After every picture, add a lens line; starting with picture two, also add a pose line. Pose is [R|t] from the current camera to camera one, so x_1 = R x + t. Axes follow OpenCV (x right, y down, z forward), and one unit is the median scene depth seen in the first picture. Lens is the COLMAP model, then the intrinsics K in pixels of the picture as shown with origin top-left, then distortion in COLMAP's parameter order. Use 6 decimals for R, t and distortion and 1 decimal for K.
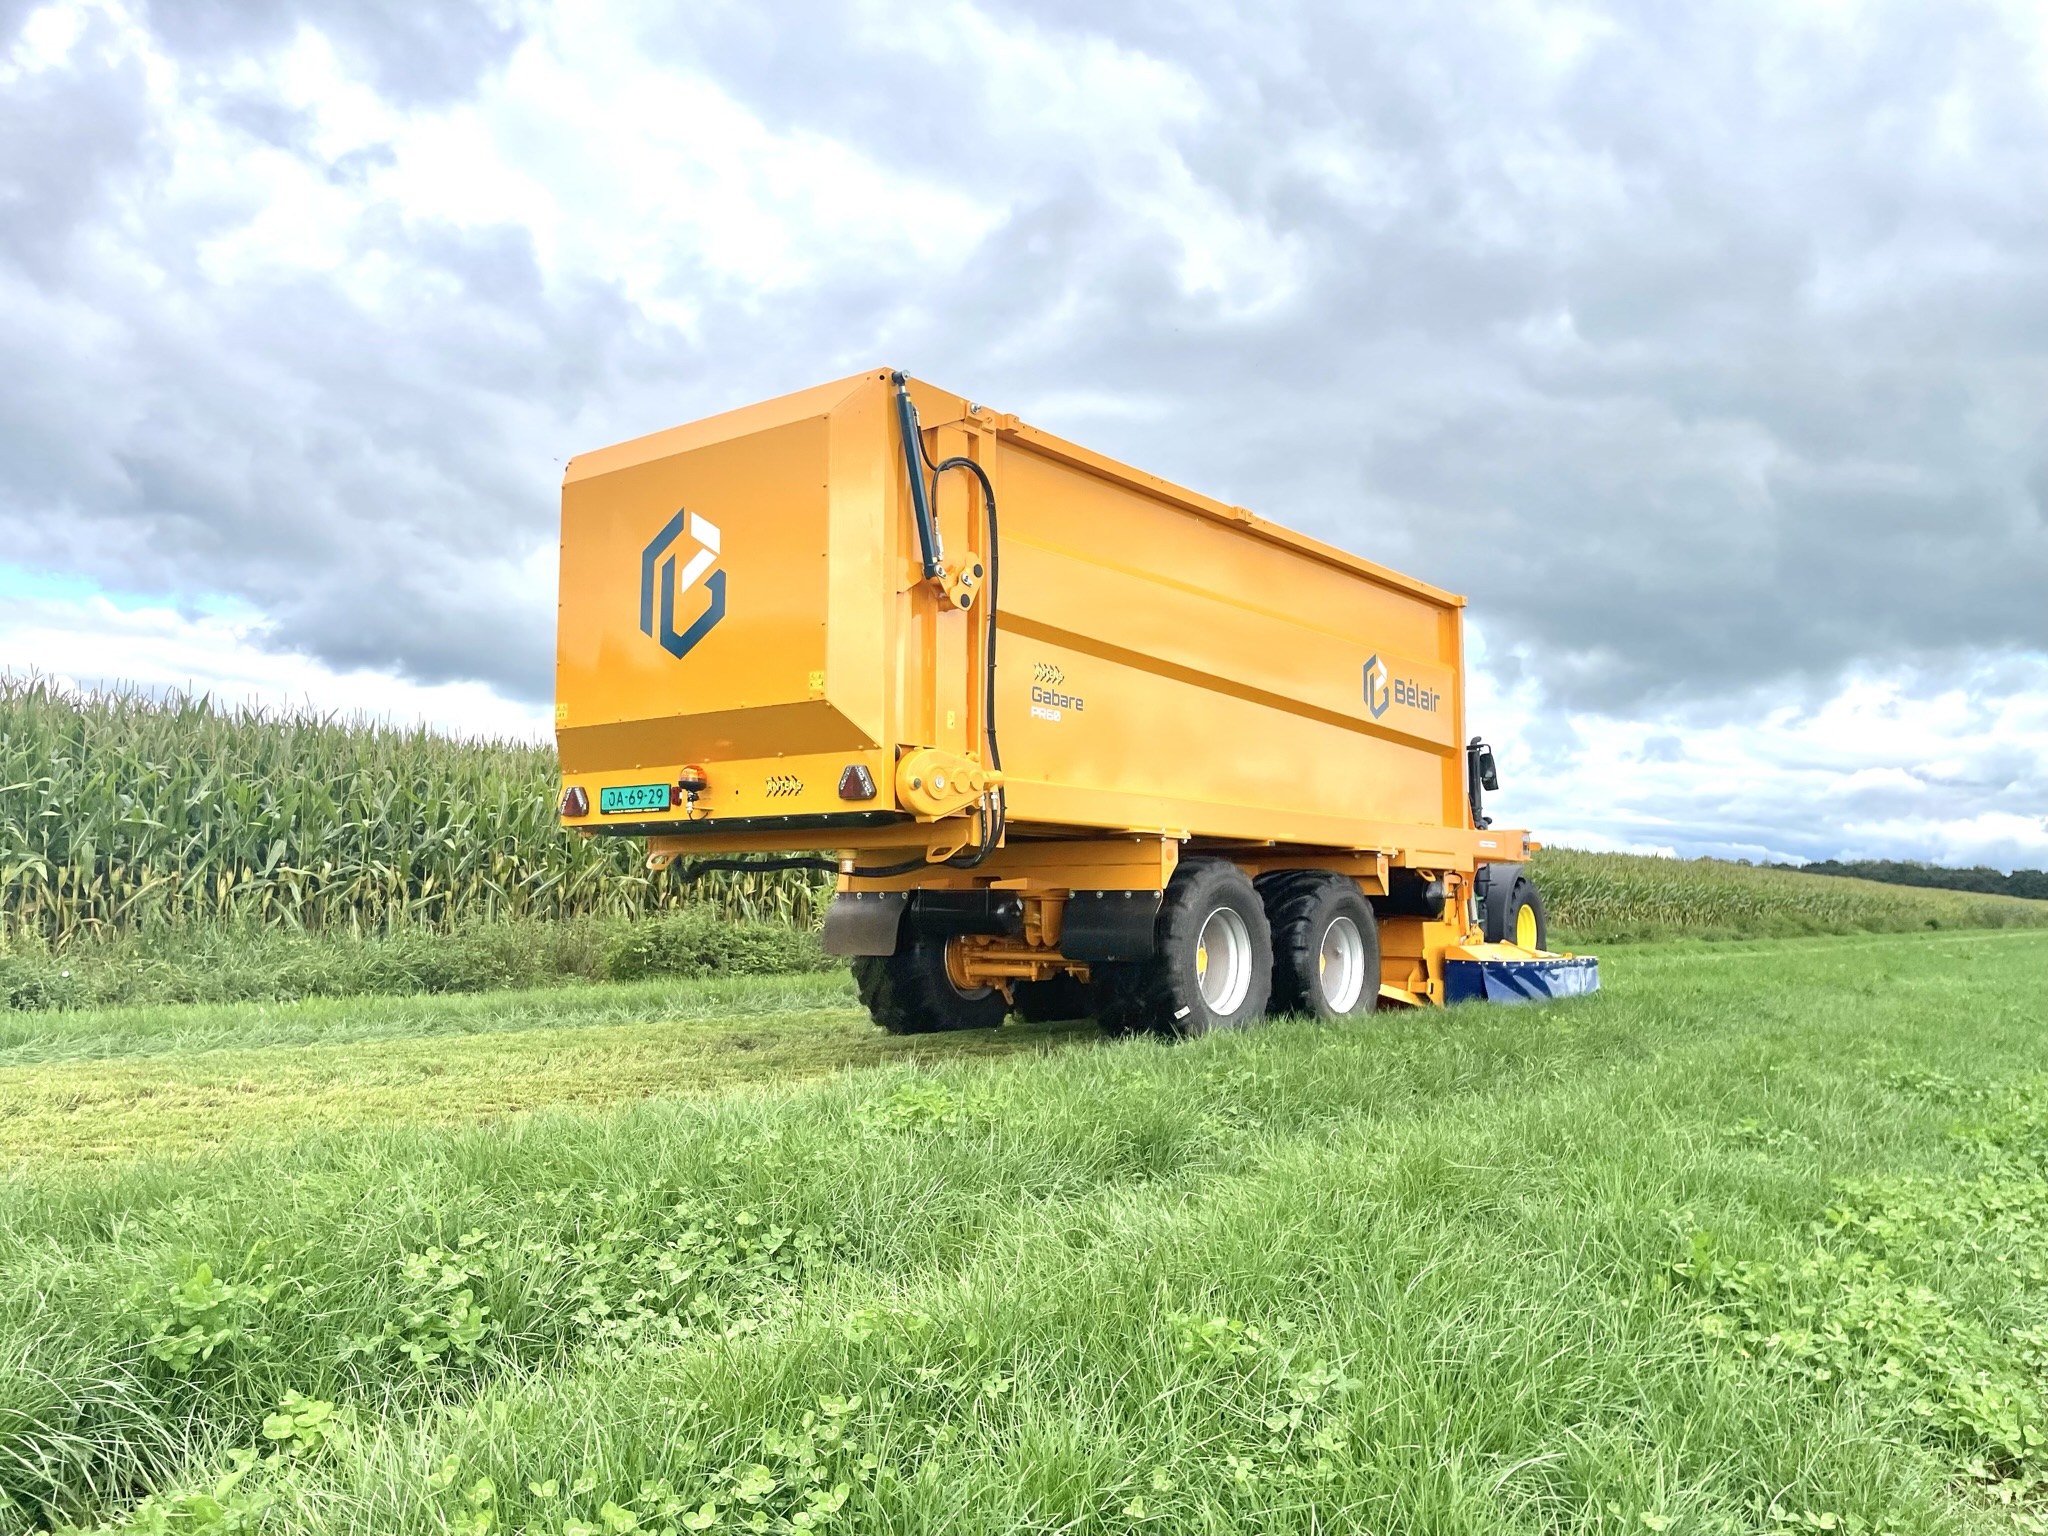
lens RADIAL K [[1566.2, 0, 1024.6], [0, 1566.2, 777.4], [0, 0, 1]] dist [0.066163, -0.001086]
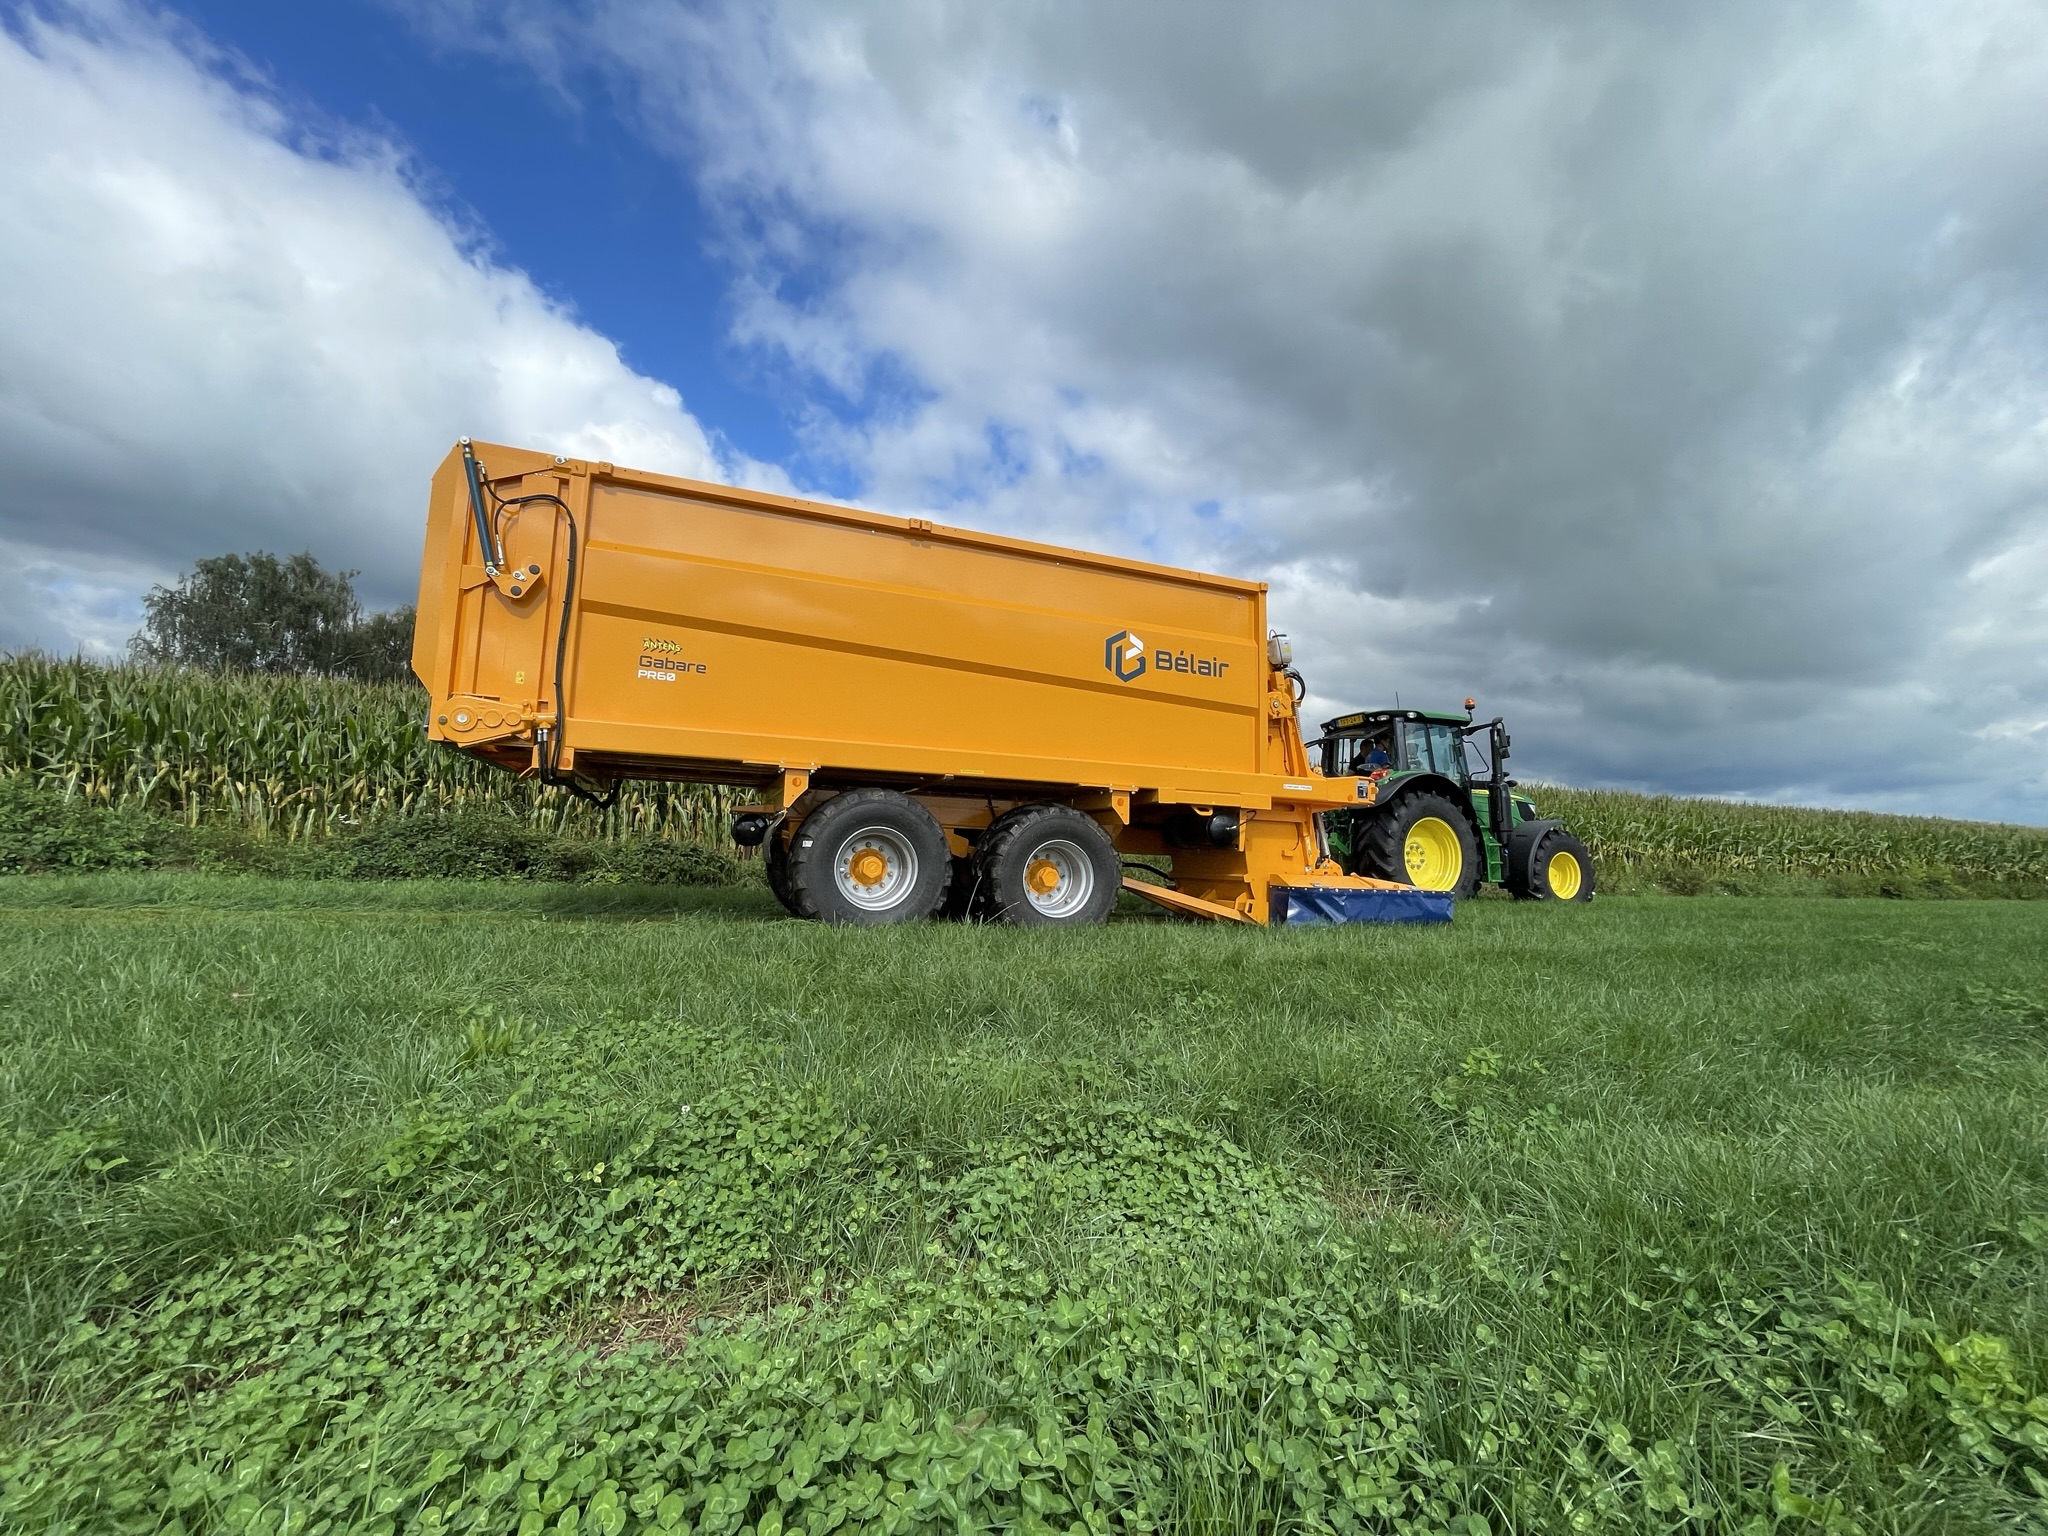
lens RADIAL K [[807.9, 0, 1023.7], [0, 807.9, 762.9], [0, 0, 1]] dist [0.001675, -0.000007]
pose [[0.853640, -0.029900, -0.520005, 0.599660], [0.011751, 0.999202, -0.038163, 0.061042], [0.520731, 0.026467, 0.853311, 0.519340]]
